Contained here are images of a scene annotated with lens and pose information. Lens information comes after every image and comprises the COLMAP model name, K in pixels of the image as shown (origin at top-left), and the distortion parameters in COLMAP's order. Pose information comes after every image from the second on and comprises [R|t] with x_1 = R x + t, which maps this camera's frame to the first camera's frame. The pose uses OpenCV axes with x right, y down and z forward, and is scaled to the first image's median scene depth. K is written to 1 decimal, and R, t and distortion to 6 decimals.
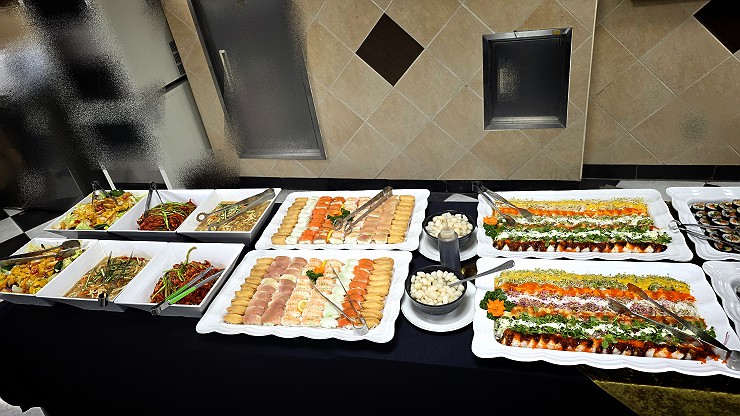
lens RADIAL K [[491.8, 0, 370.0], [0, 491.8, 208.0], [0, 0, 1]] dist [0.030816, -0.001010]
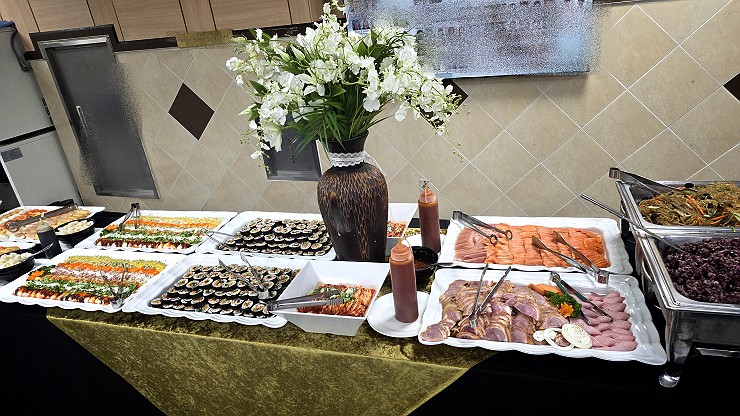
lens RADIAL K [[491.8, 0, 370.0], [0, 491.8, 208.0], [0, 0, 1]] dist [0.030816, -0.001010]
pose [[0.997647, 0.055006, -0.040928, 0.548348], [-0.060089, 0.988936, -0.135628, 0.063045], [0.033014, 0.137769, 0.989914, -0.187676]]
